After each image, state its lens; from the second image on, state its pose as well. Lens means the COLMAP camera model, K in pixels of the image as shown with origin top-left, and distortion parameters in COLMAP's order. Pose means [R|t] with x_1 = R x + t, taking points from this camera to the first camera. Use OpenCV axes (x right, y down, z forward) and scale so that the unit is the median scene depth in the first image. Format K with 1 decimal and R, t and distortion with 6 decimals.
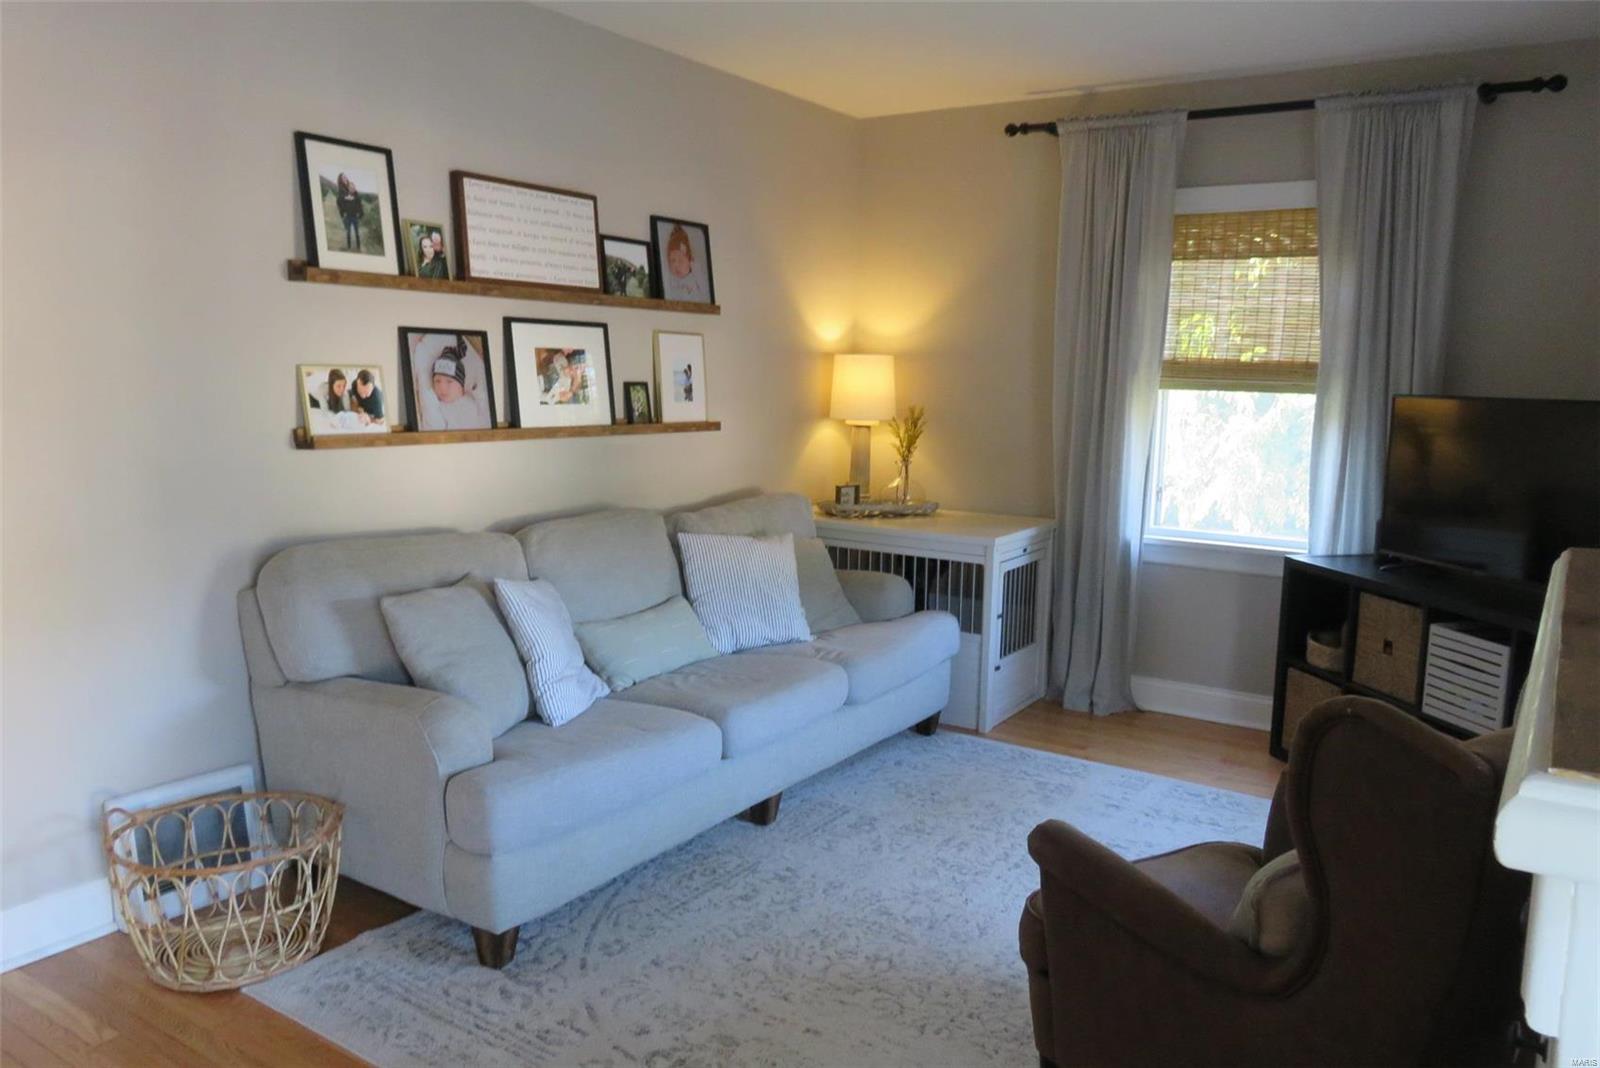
lens RADIAL K [[1184.5, 0, 794.5], [0, 1184.5, 539.4], [0, 0, 1]] dist [-0.021883, 0.013715]
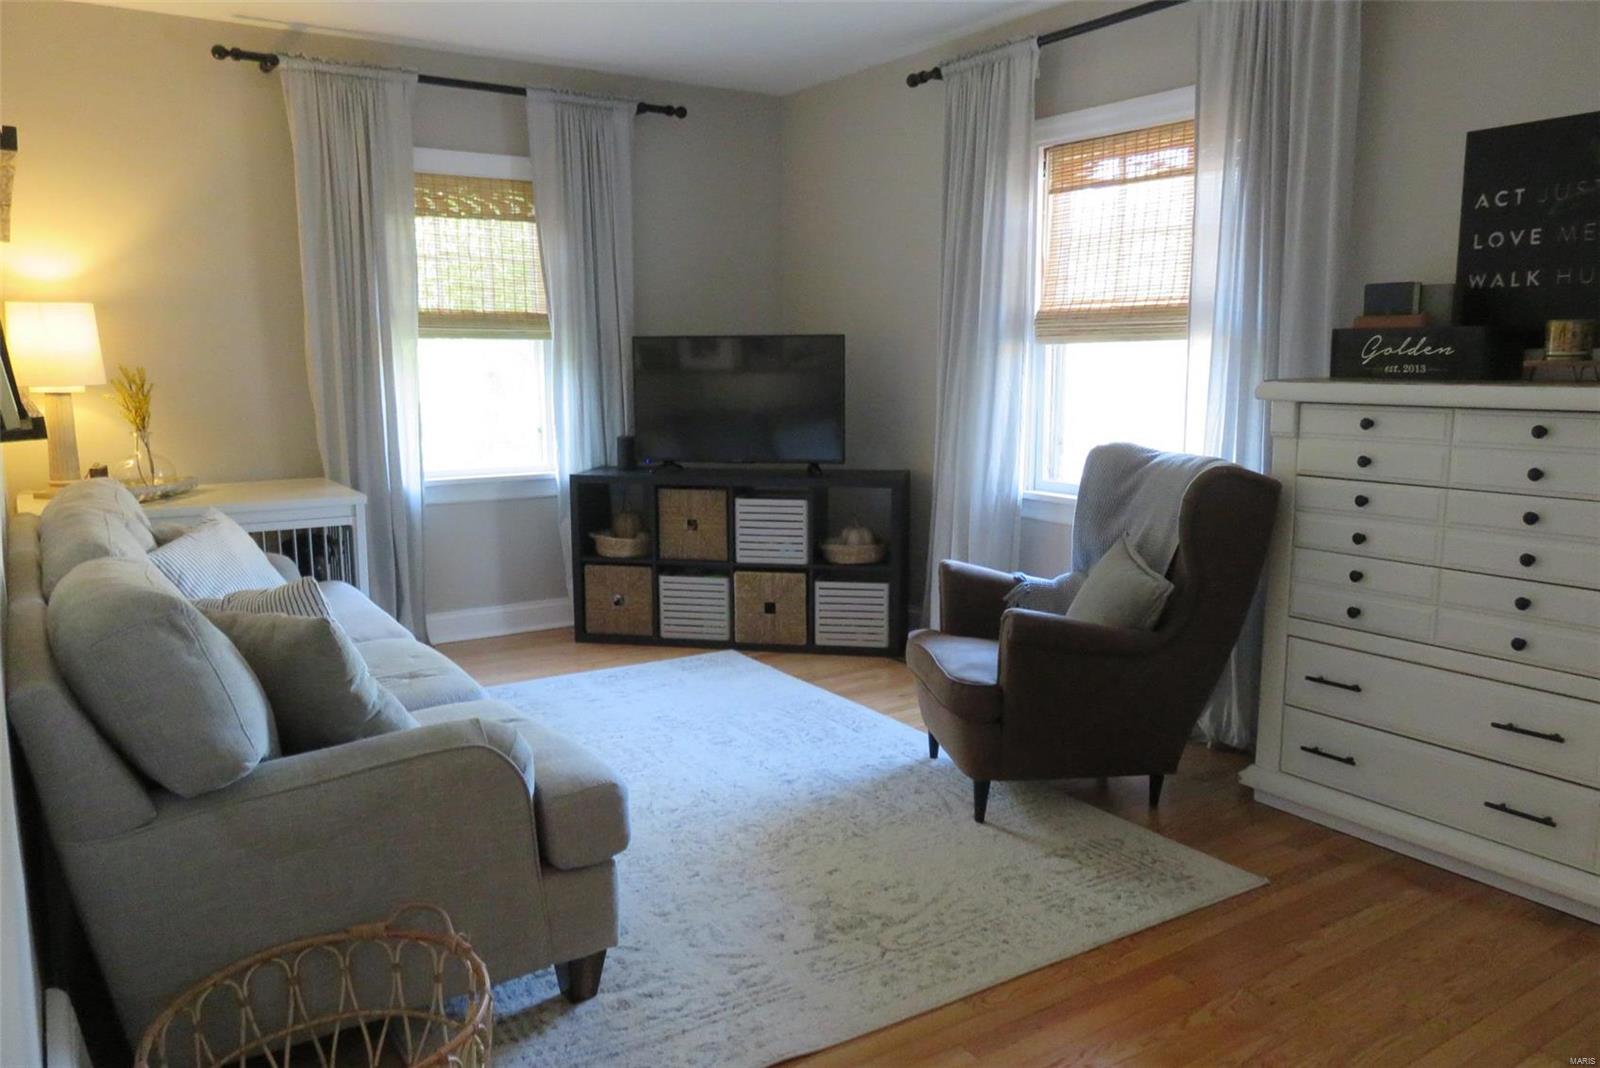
lens RADIAL K [[1184.5, 0, 799.8], [0, 1184.5, 538.1], [0, 0, 1]] dist [-0.021883, 0.013715]
pose [[0.388047, -0.164501, 0.906840, -0.576698], [0.142047, 0.982860, 0.117507, -0.029677], [-0.910627, 0.083216, 0.404763, 0.299901]]
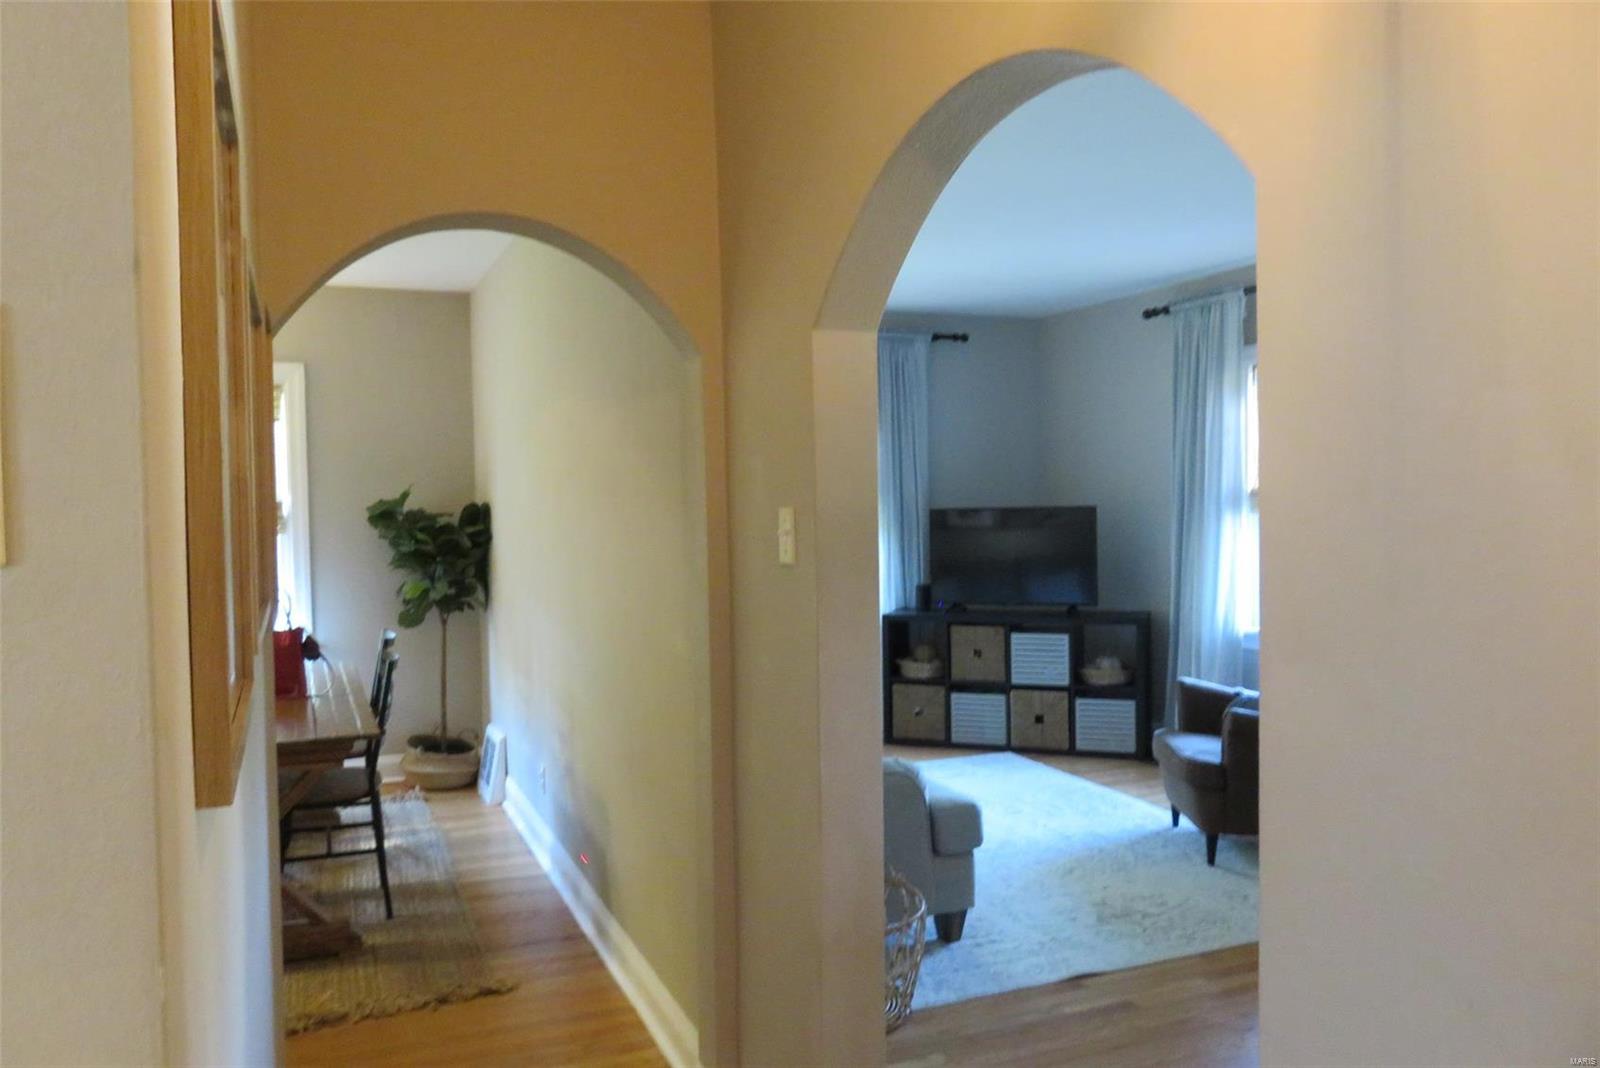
lens RADIAL K [[1184.5, 0, 801.5], [0, 1184.5, 544.1], [0, 0, 1]] dist [-0.021883, 0.013715]
pose [[0.551541, -0.065462, 0.831575, -0.922871], [0.148790, 0.988649, -0.020858, -0.059865], [-0.820771, 0.135234, 0.555020, 0.196693]]
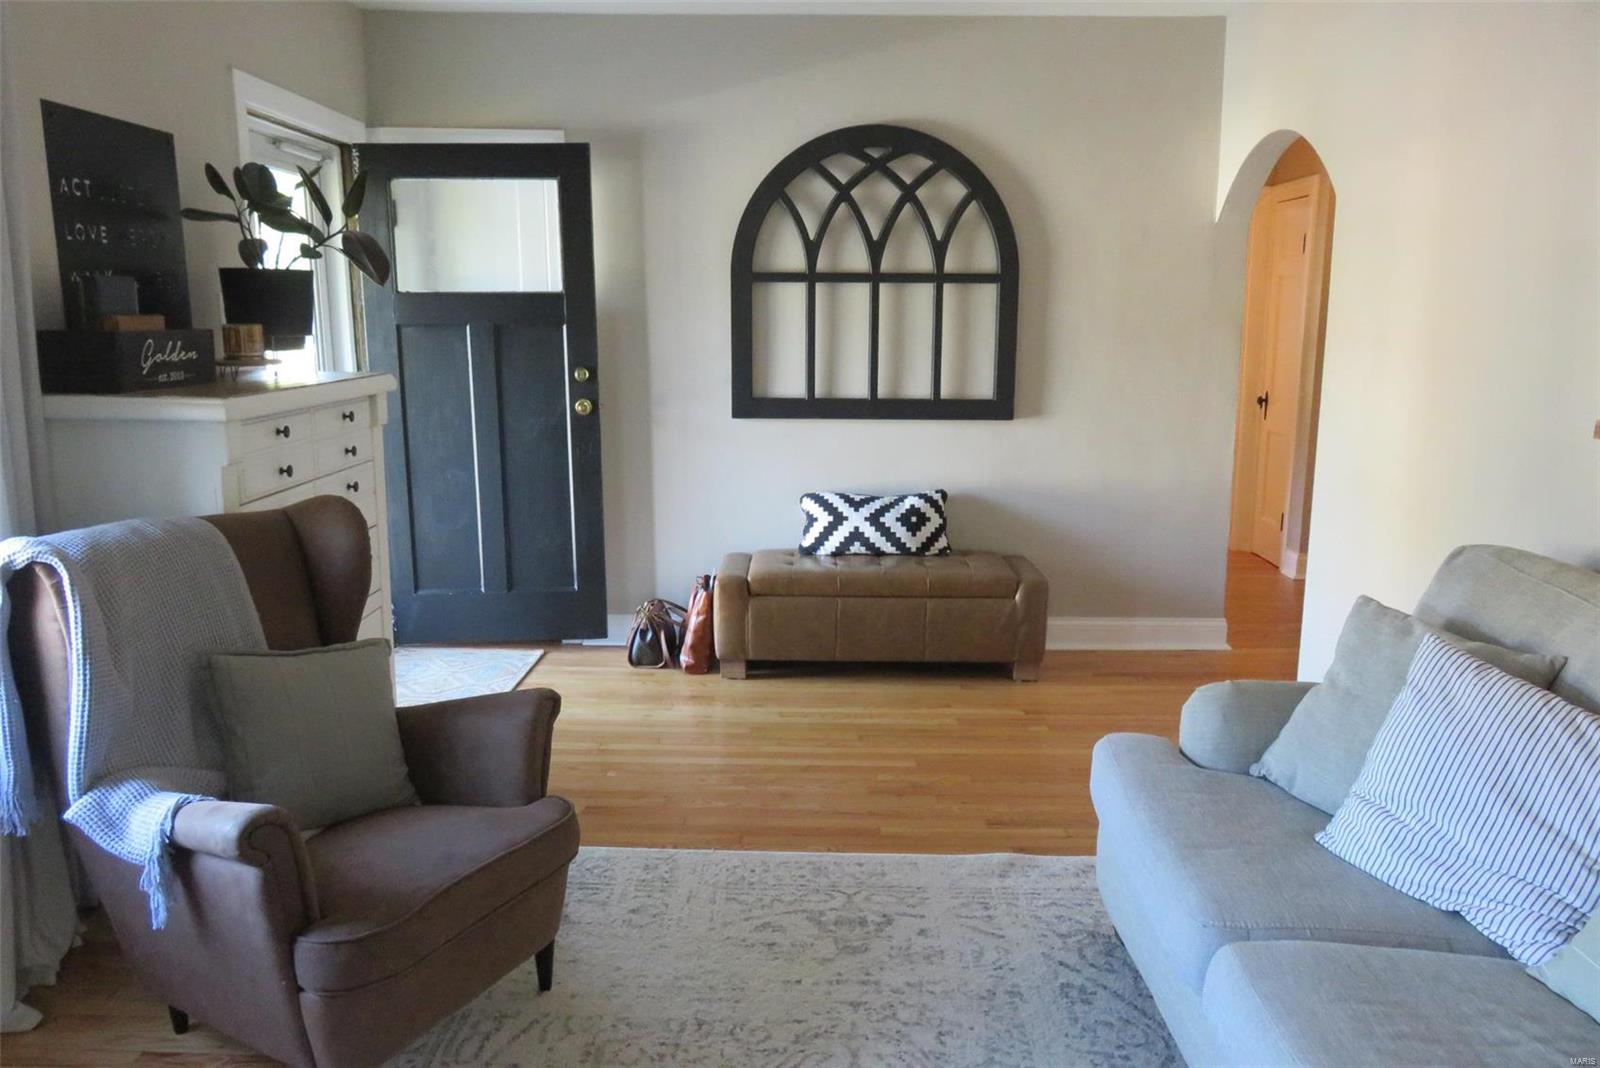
lens RADIAL K [[1184.5, 0, 789.7], [0, 1184.5, 522.1], [0, 0, 1]] dist [-0.021883, 0.013715]
pose [[-0.843087, 0.067924, -0.533470, 0.296920], [-0.097874, 0.956044, 0.276406, -0.128845], [0.528796, 0.285247, -0.799380, 0.959073]]
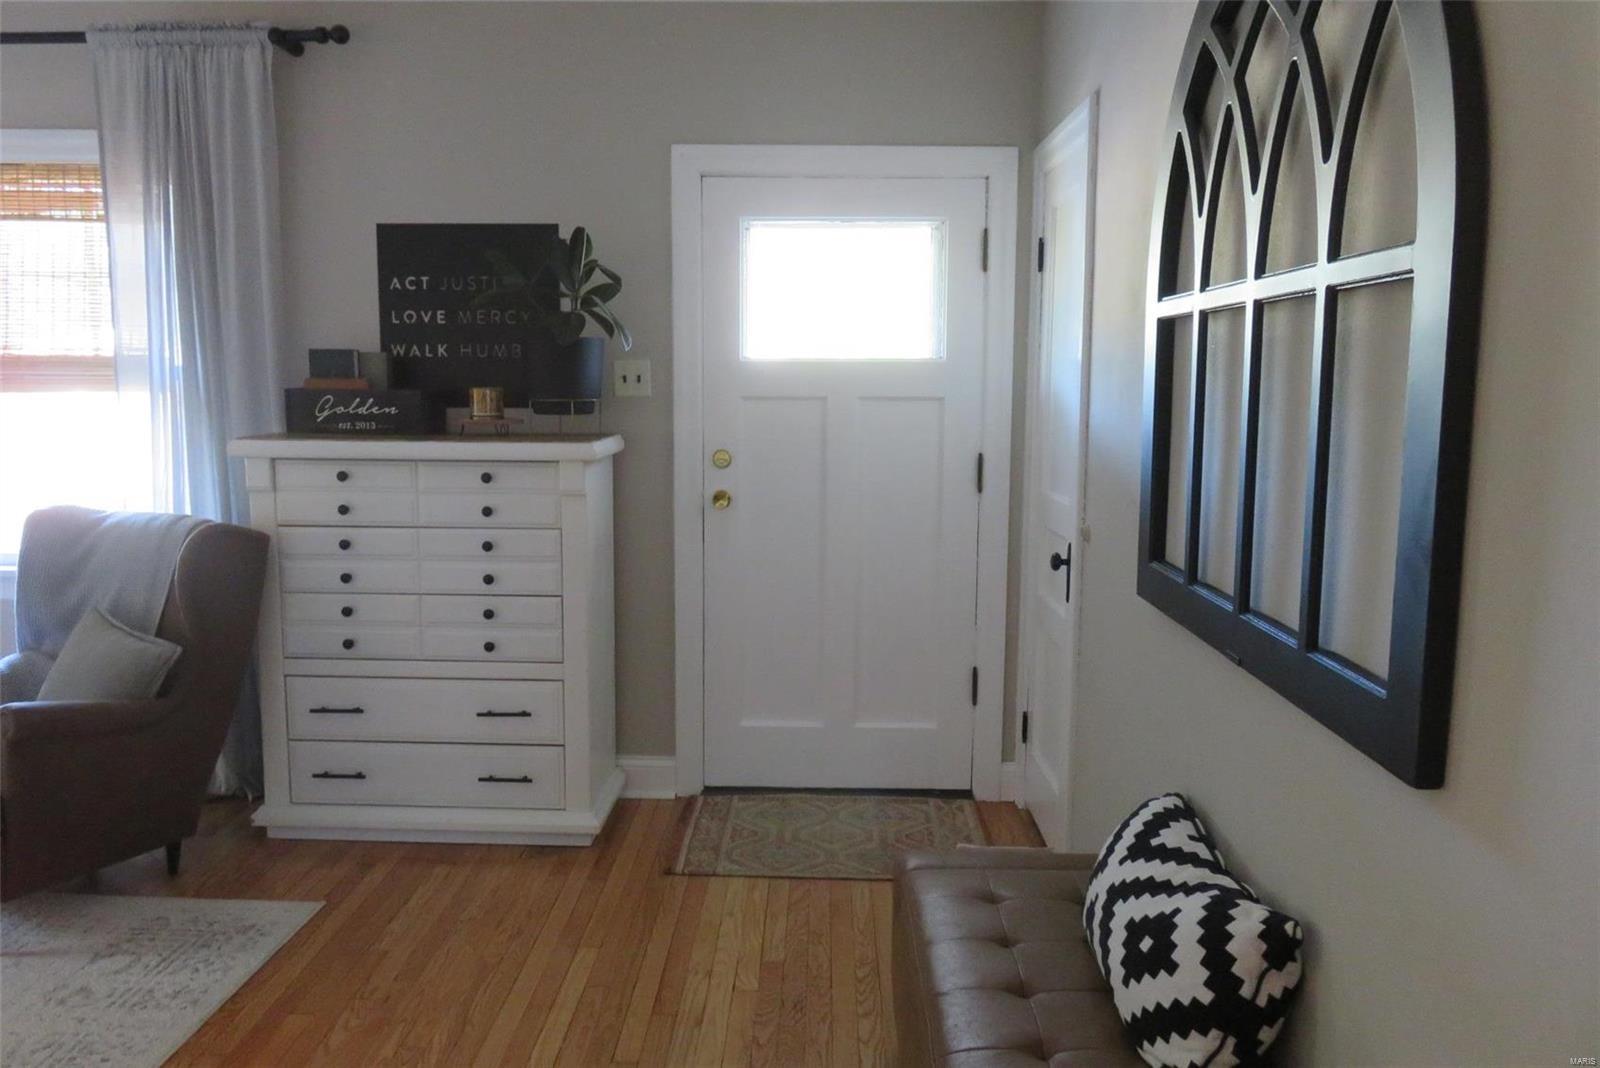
lens RADIAL K [[1184.5, 0, 800.4], [0, 1184.5, 534.8], [0, 0, 1]] dist [-0.021883, 0.013715]
pose [[-0.545971, -0.136567, 0.826598, -0.624768], [0.090359, 0.971272, 0.220152, -0.073468], [-0.832917, 0.194887, -0.517946, 0.429721]]
